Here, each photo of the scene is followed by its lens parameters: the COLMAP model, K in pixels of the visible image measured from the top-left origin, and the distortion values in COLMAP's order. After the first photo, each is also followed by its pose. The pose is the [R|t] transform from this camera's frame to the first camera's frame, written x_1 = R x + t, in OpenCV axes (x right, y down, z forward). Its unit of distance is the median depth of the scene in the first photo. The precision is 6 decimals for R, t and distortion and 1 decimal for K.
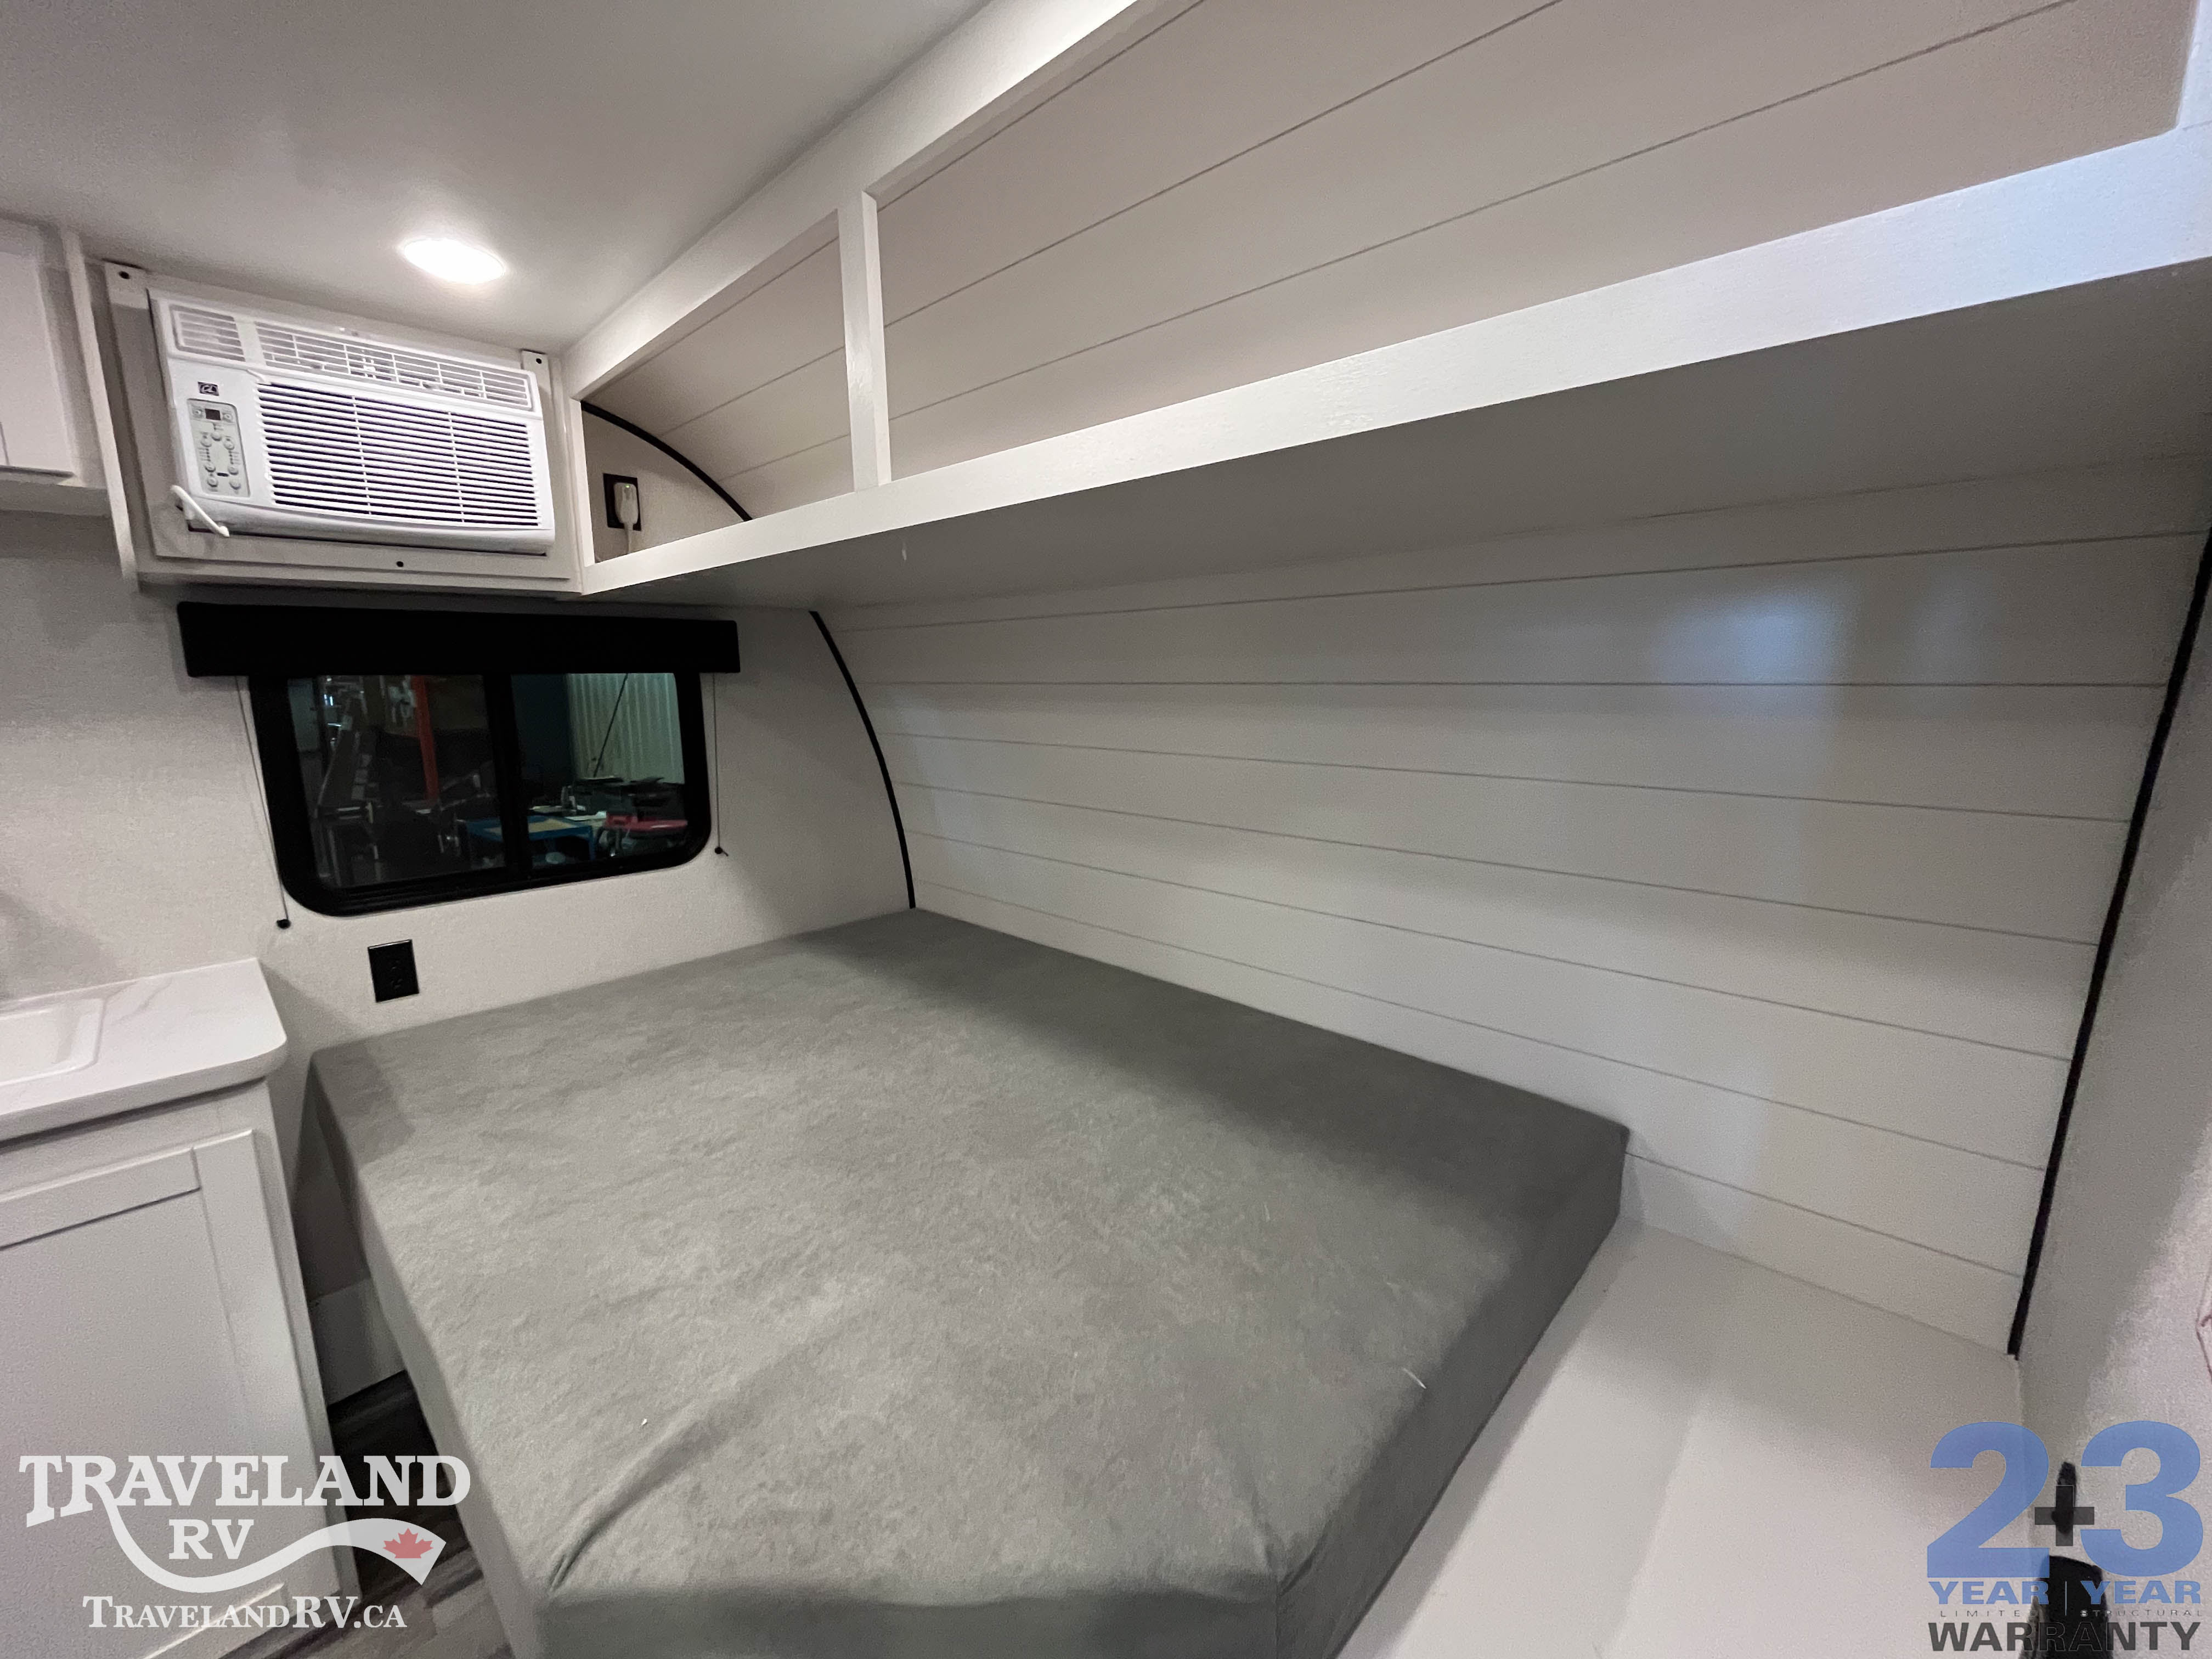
lens RADIAL K [[893.5, 0, 1104.4], [0, 893.5, 826.4], [0, 0, 1]] dist [-0.004369, -0.000390]
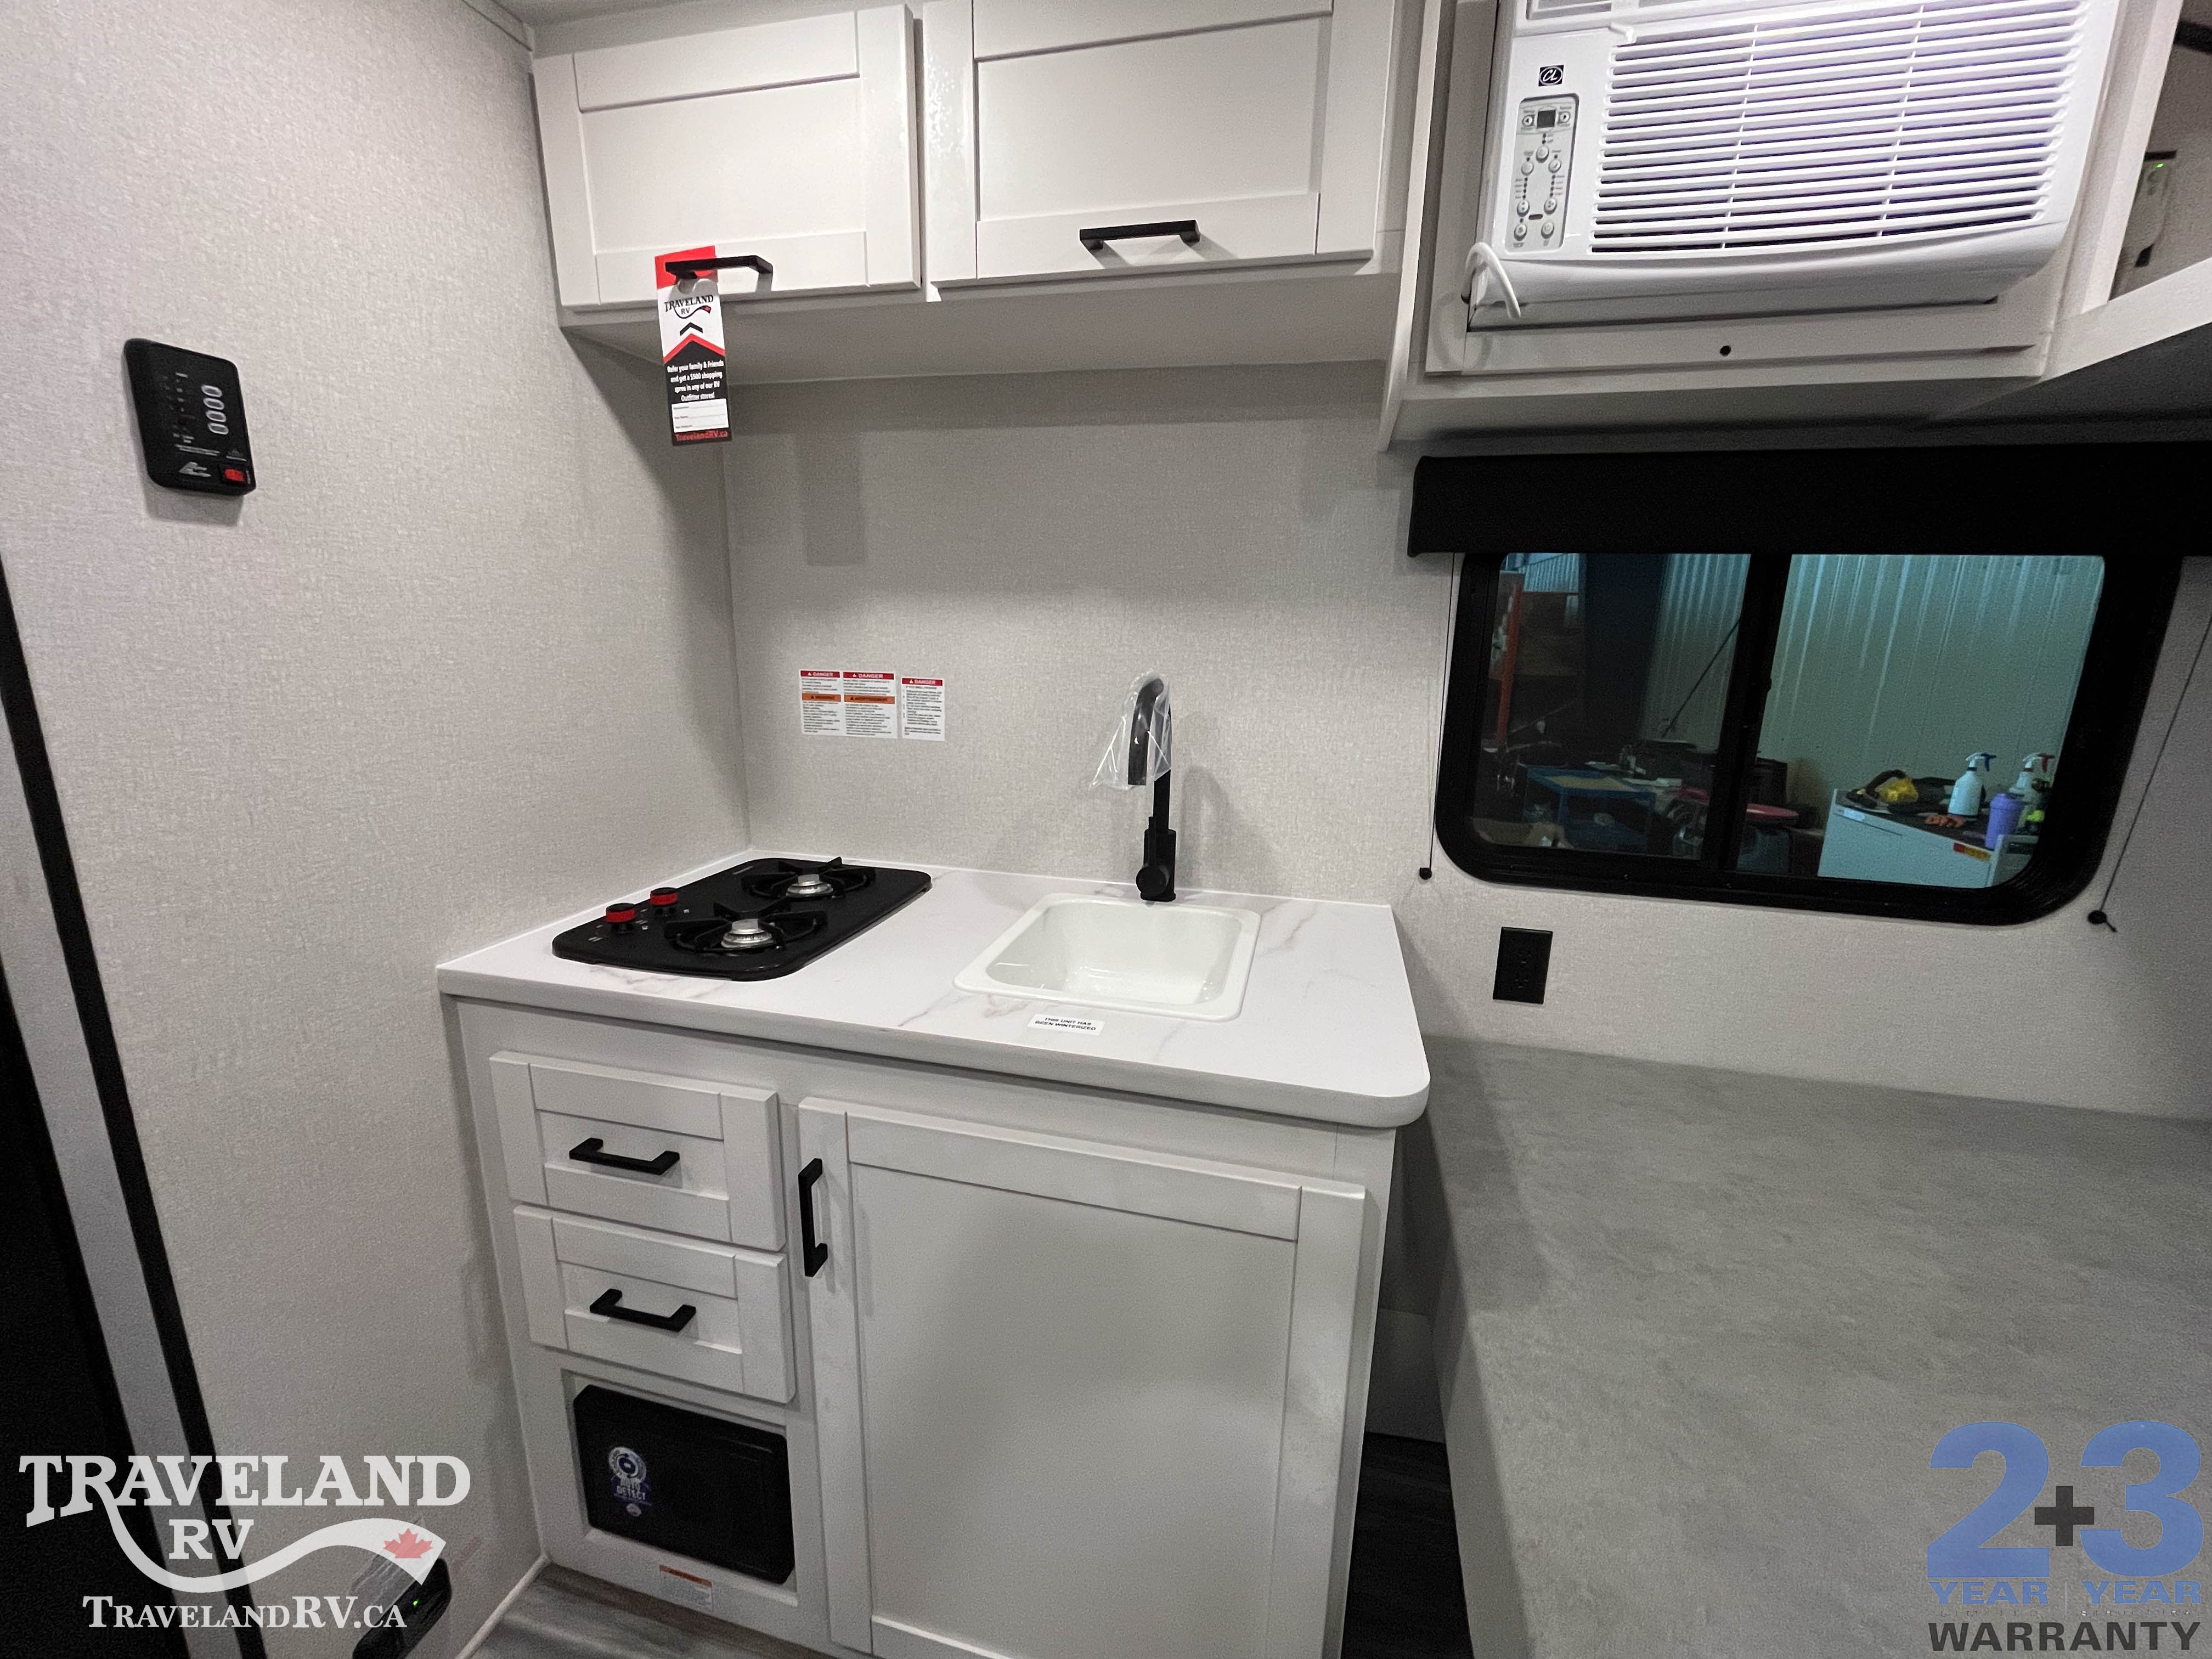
lens RADIAL K [[893.5, 0, 1108.7], [0, 893.5, 823.0], [0, 0, 1]] dist [-0.004369, -0.000390]
pose [[0.500267, 0.207093, -0.840741, -0.499224], [-0.173702, 0.975241, 0.136865, 0.005831], [0.848269, 0.077569, 0.523854, 0.418250]]
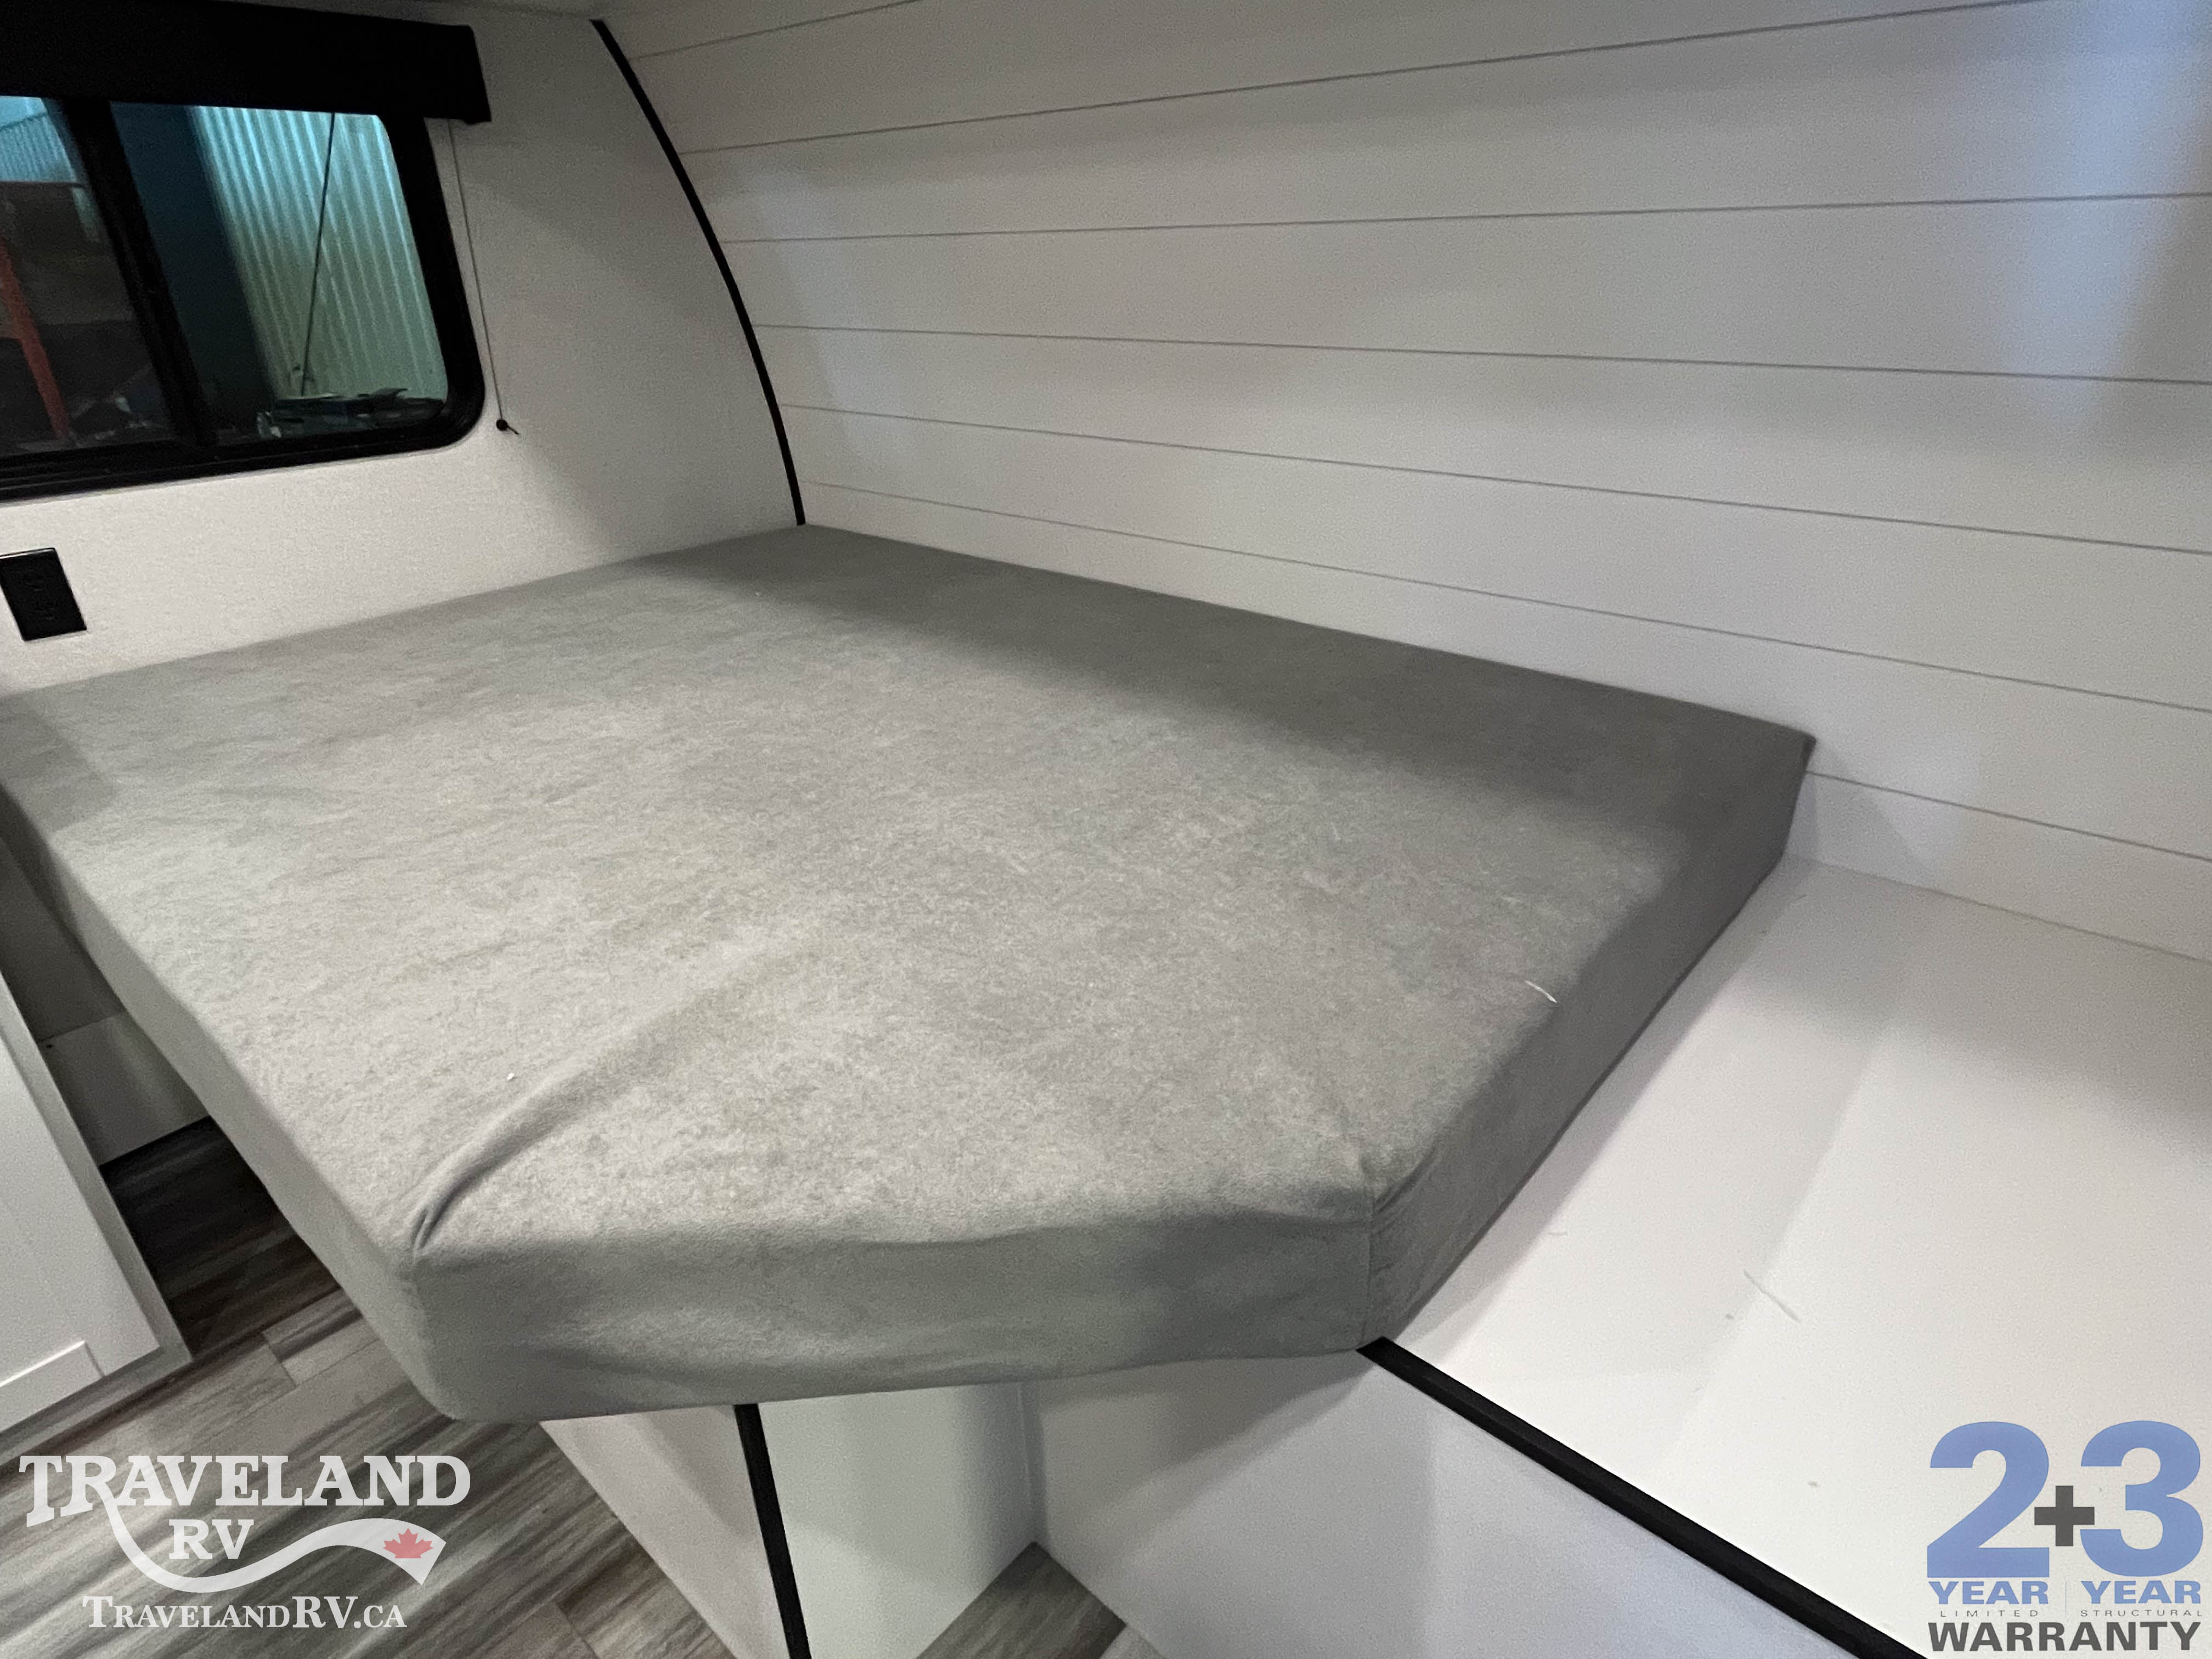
lens RADIAL K [[1204.5, 0, 1111.1], [0, 1204.5, 836.0], [0, 0, 1]] dist [0.003031, -0.005052]
pose [[0.998861, -0.029770, 0.037287, -0.033260], [0.018152, 0.959817, 0.280040, 0.130846], [-0.044126, -0.279044, 0.959264, 0.049312]]
